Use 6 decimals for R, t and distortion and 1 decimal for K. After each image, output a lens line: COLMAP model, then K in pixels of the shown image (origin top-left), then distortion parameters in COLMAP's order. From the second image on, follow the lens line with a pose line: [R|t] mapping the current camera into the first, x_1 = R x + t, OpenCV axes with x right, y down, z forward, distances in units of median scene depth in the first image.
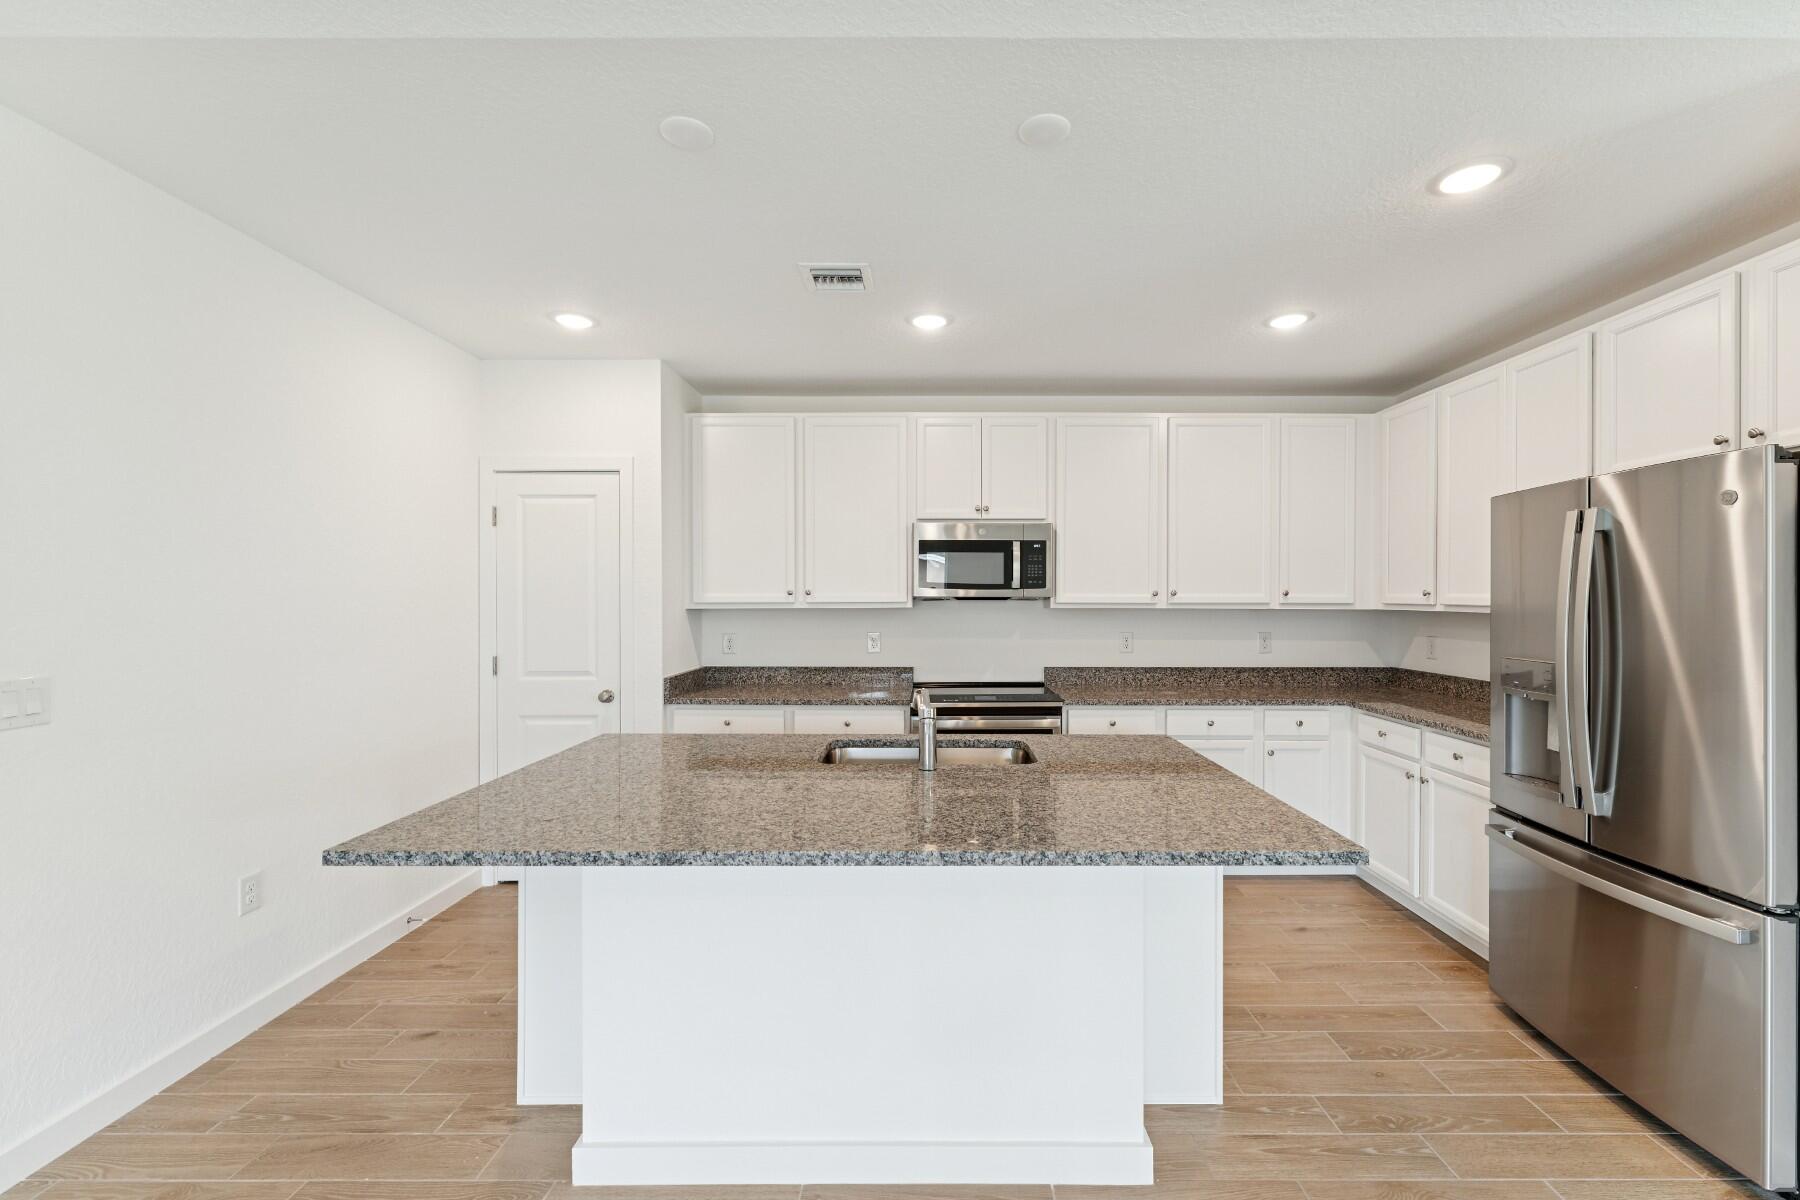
lens RADIAL K [[737.6, 0, 935.7], [0, 737.6, 602.8], [0, 0, 1]] dist [-0.000067, -0.000279]
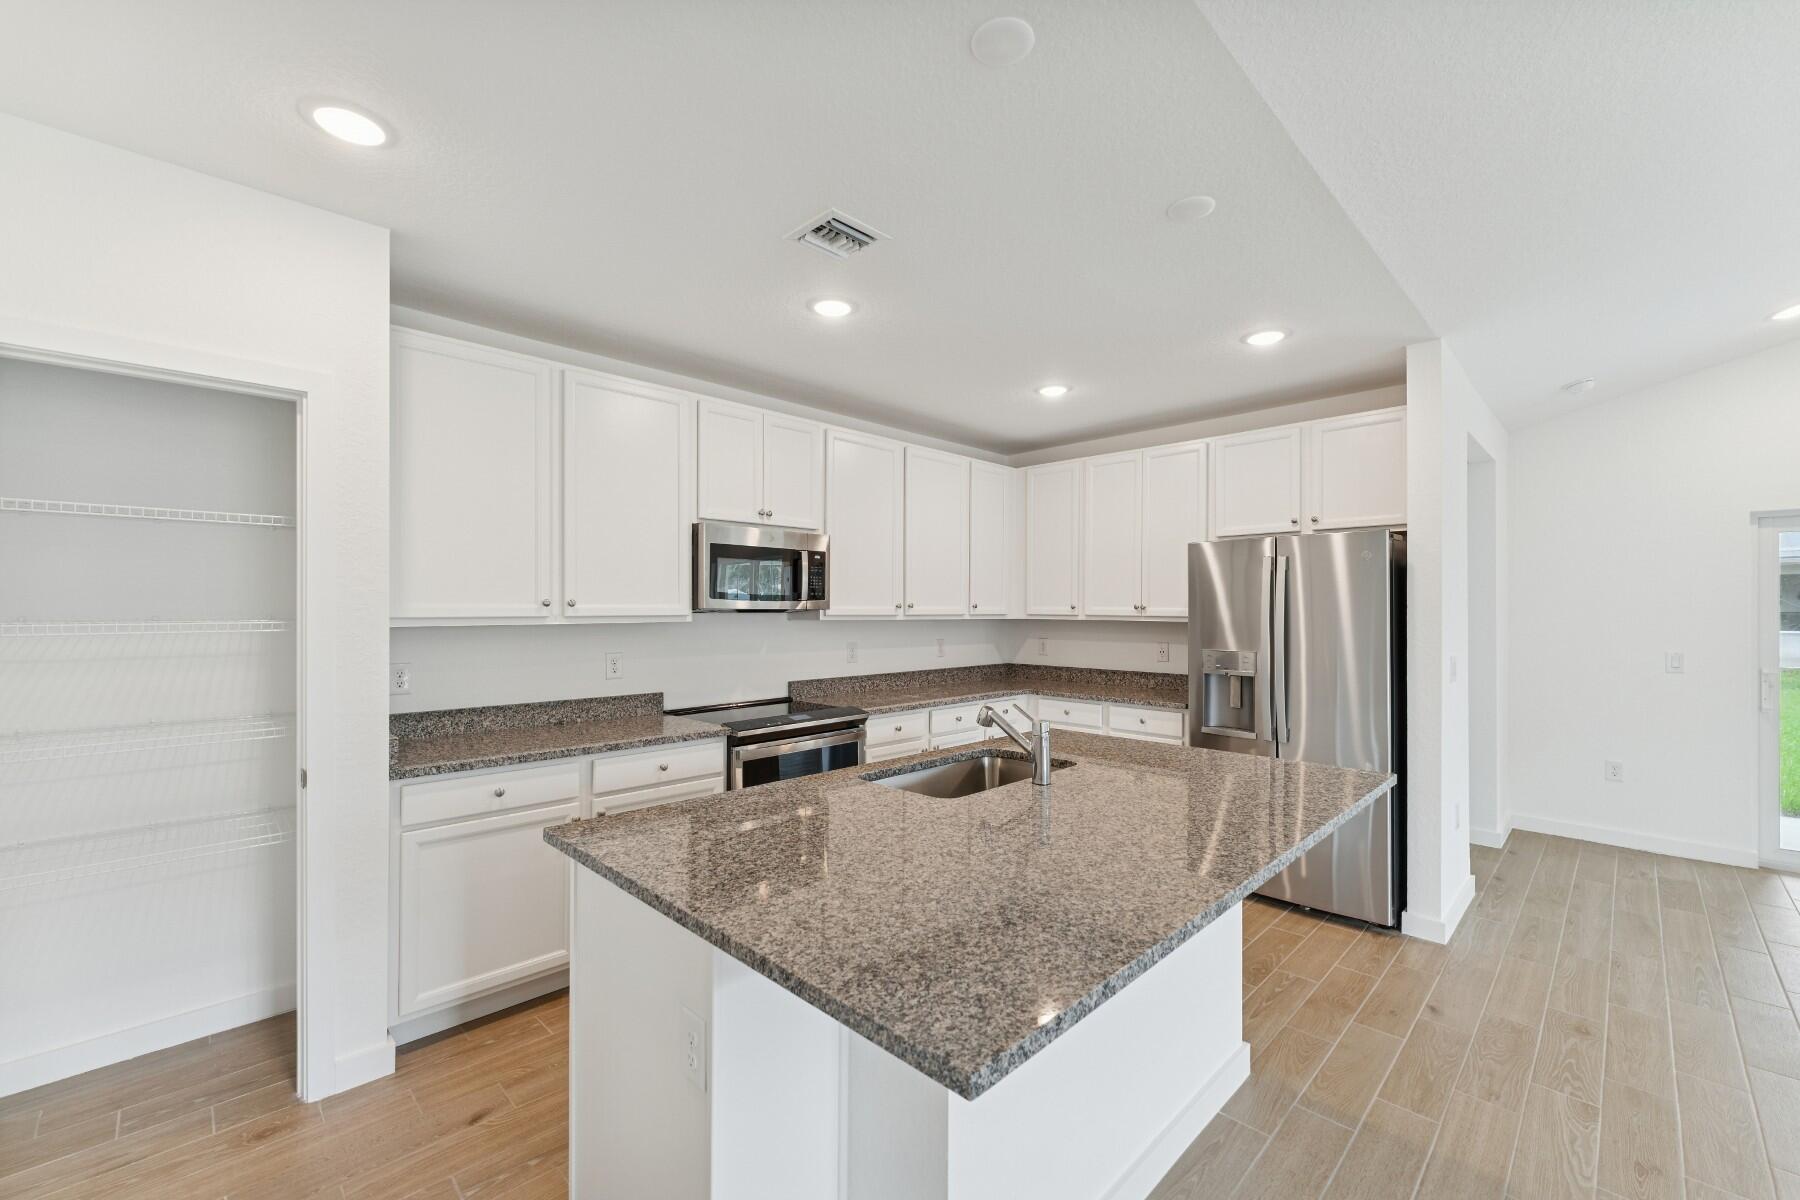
lens RADIAL K [[725.8, 0, 899.8], [0, 725.8, 610.9], [0, 0, 1]] dist [0.002401, -0.008652]
pose [[0.714226, -0.001420, 0.699913, -0.457657], [0.004204, 0.999989, -0.002261, -0.003201], [-0.699902, 0.004558, 0.714224, 0.238522]]
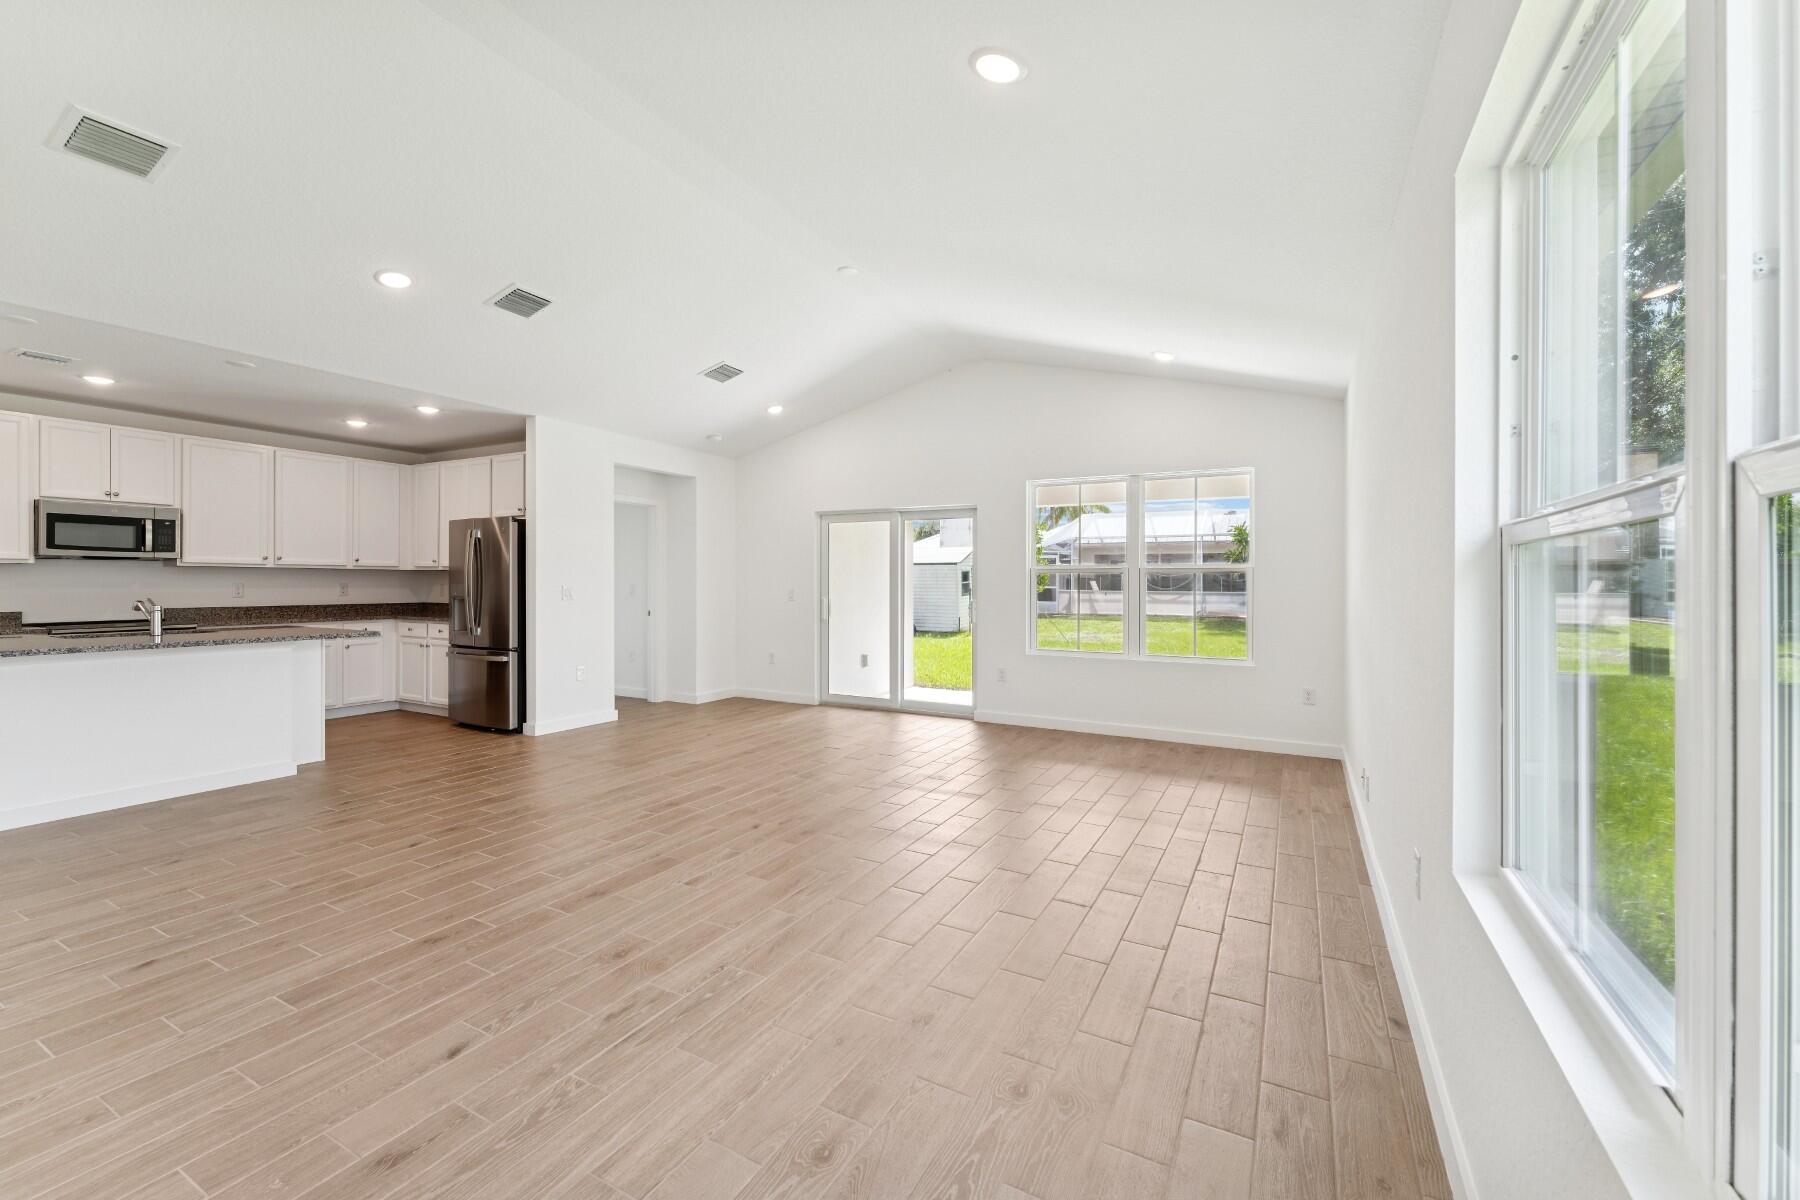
lens RADIAL K [[733.5, 0, 906.2], [0, 733.5, 583.2], [0, 0, 1]] dist [-0.000383, -0.000346]
pose [[0.474720, -0.001051, 0.880136, -0.451863], [0.001981, 0.999998, 0.000125, 0.045502], [-0.880134, 0.001684, 0.474721, -1.002877]]
